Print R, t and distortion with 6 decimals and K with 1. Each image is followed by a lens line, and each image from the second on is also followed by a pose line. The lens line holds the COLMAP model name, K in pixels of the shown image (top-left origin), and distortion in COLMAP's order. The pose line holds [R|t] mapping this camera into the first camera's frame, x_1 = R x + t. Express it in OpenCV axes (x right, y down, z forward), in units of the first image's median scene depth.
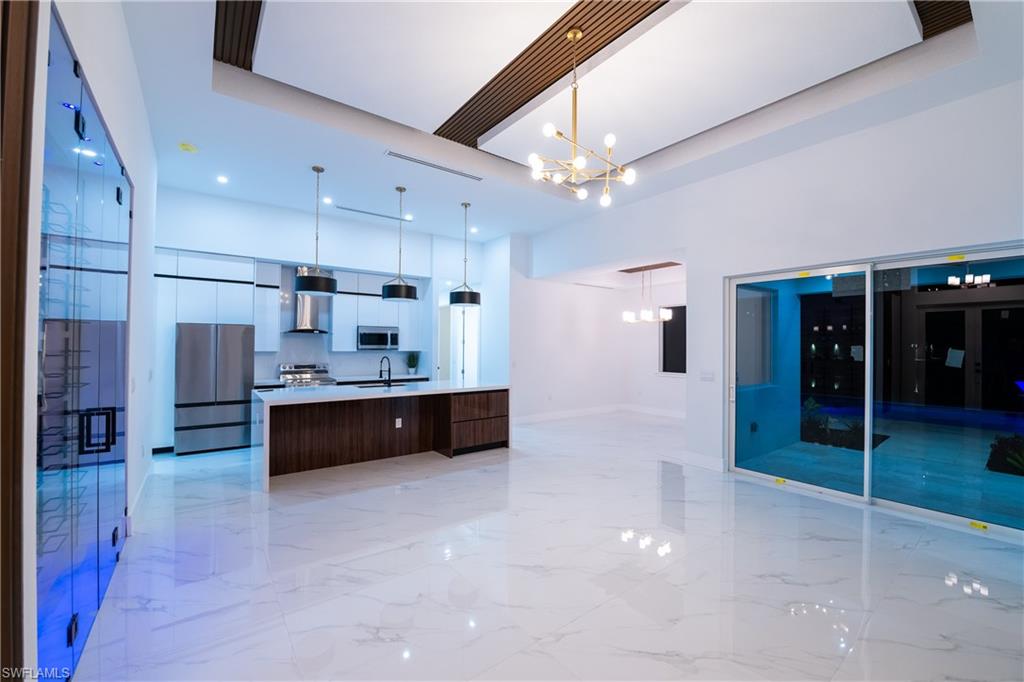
lens RADIAL K [[418.0, 0, 514.1], [0, 418.0, 344.1], [0, 0, 1]] dist [-0.017055, -0.000572]
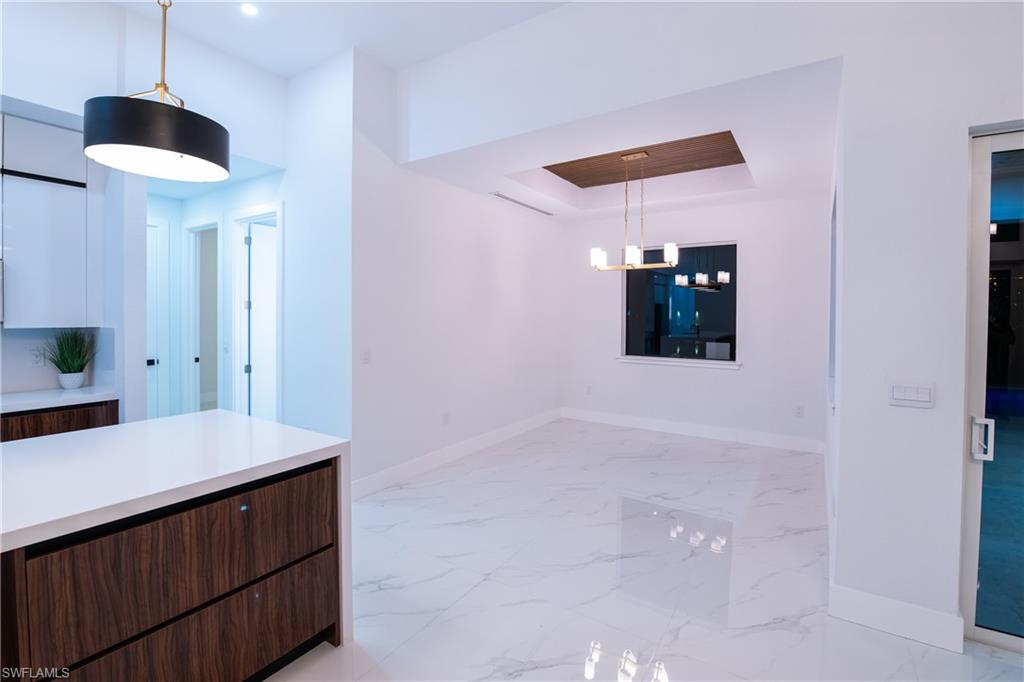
lens RADIAL K [[418.0, 0, 536.1], [0, 418.0, 317.5], [0, 0, 1]] dist [-0.017055, -0.000572]
pose [[0.932811, -0.003337, 0.360351, 0.010679], [-0.002003, 0.999894, 0.014444, 0.001699], [-0.360361, -0.014196, 0.932705, 0.537808]]
